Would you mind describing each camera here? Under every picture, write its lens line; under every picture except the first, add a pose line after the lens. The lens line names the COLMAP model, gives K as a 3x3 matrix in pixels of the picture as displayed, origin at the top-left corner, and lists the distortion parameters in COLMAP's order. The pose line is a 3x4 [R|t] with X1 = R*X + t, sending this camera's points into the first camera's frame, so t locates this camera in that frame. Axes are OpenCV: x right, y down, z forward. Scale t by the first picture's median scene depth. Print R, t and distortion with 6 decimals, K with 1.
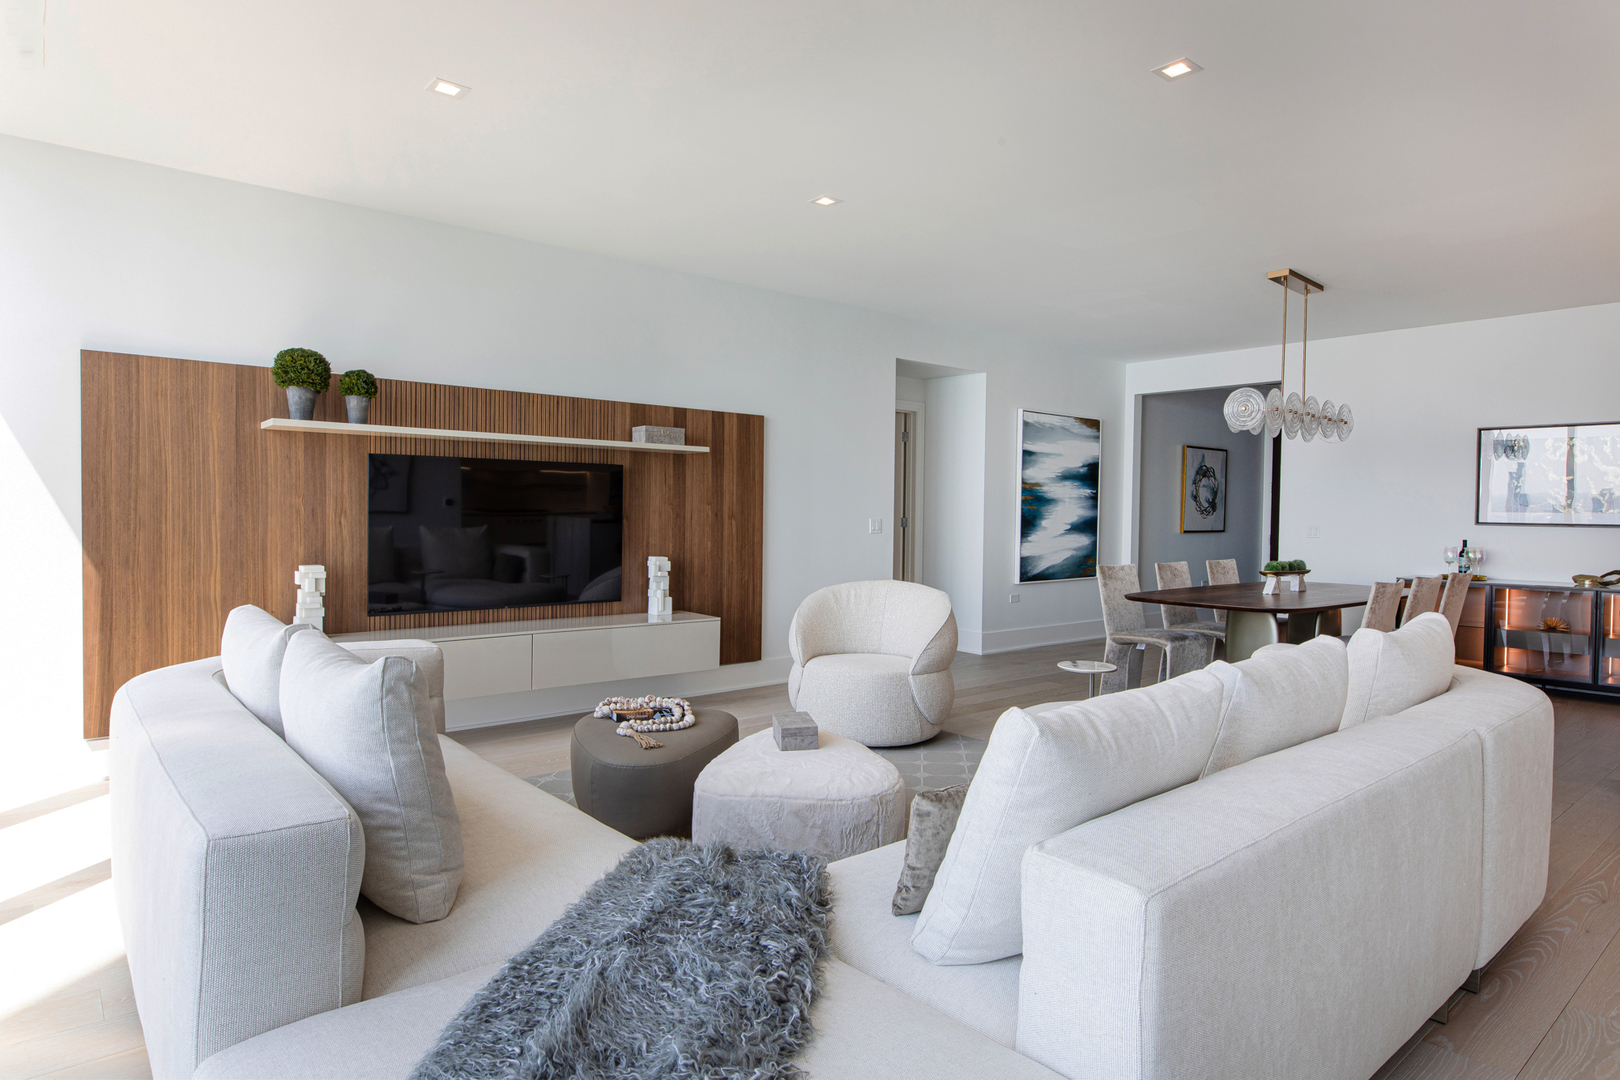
lens RADIAL K [[928.7, 0, 820.8], [0, 928.7, 537.2], [0, 0, 1]] dist [0.000210, -0.002214]
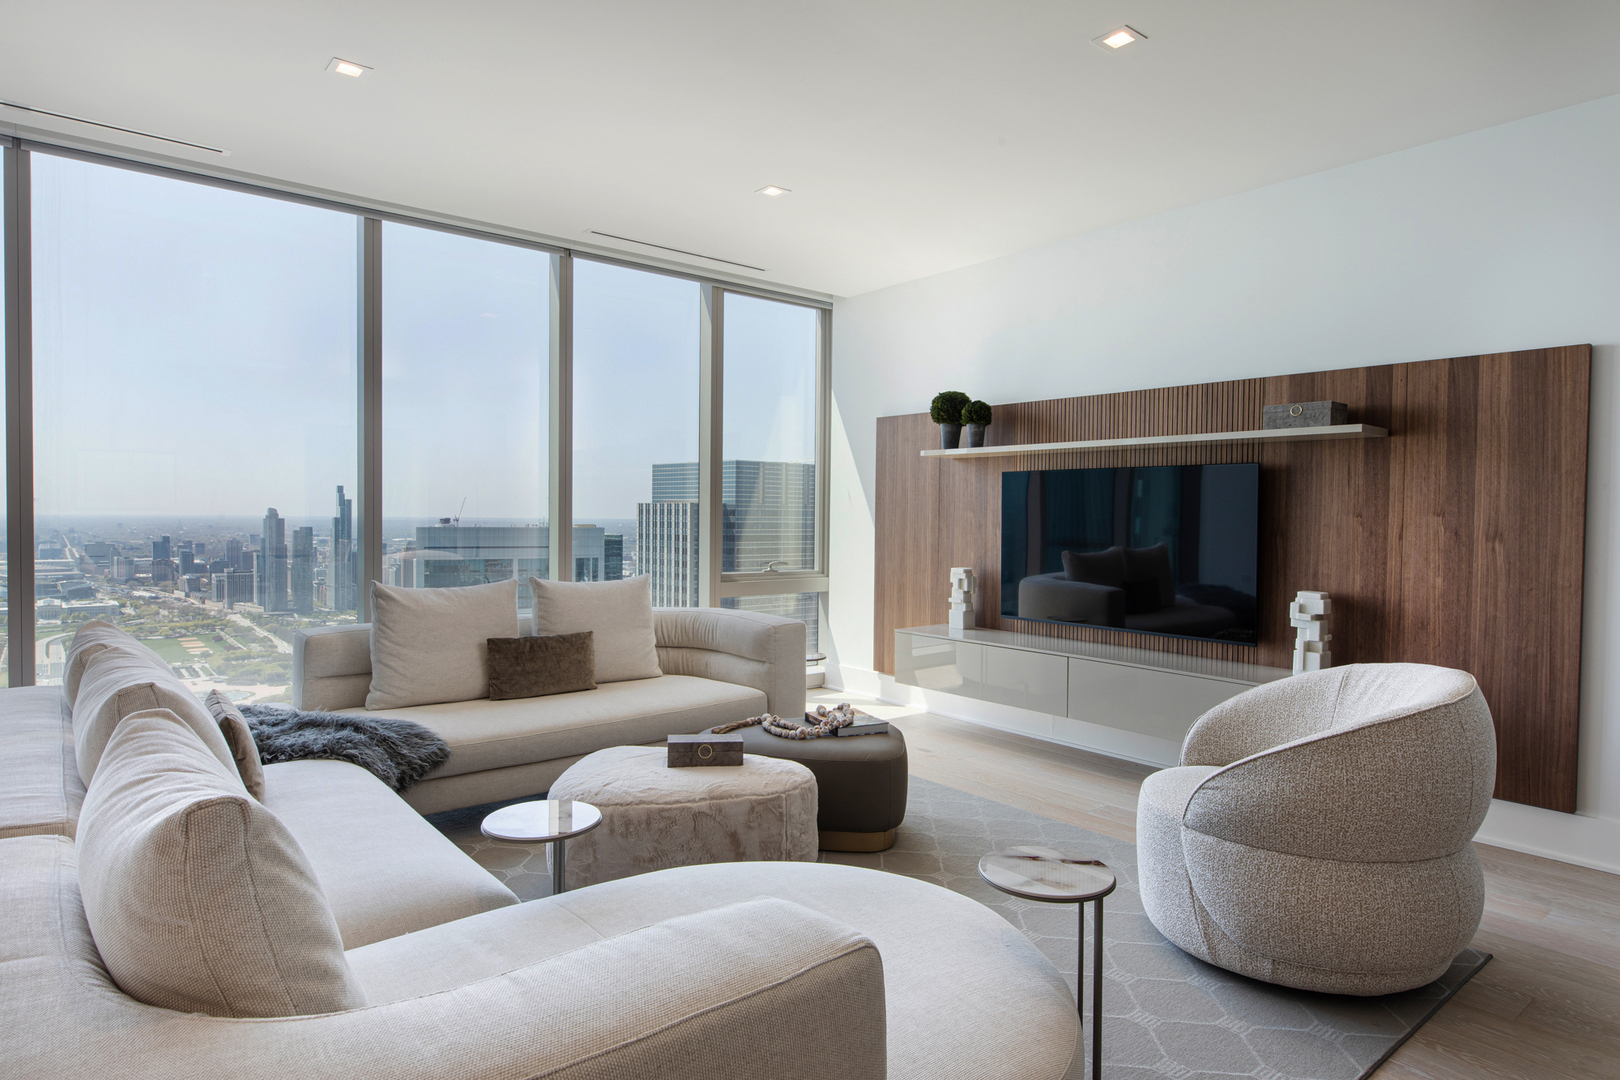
lens RADIAL K [[928.7, 0, 820.8], [0, 928.7, 537.2], [0, 0, 1]] dist [0.000210, -0.002214]
pose [[-0.021530, 0.007957, -0.999737, 0.478667], [-0.044611, 0.998965, 0.008911, -0.008508], [0.998772, 0.044791, -0.021153, 0.601585]]
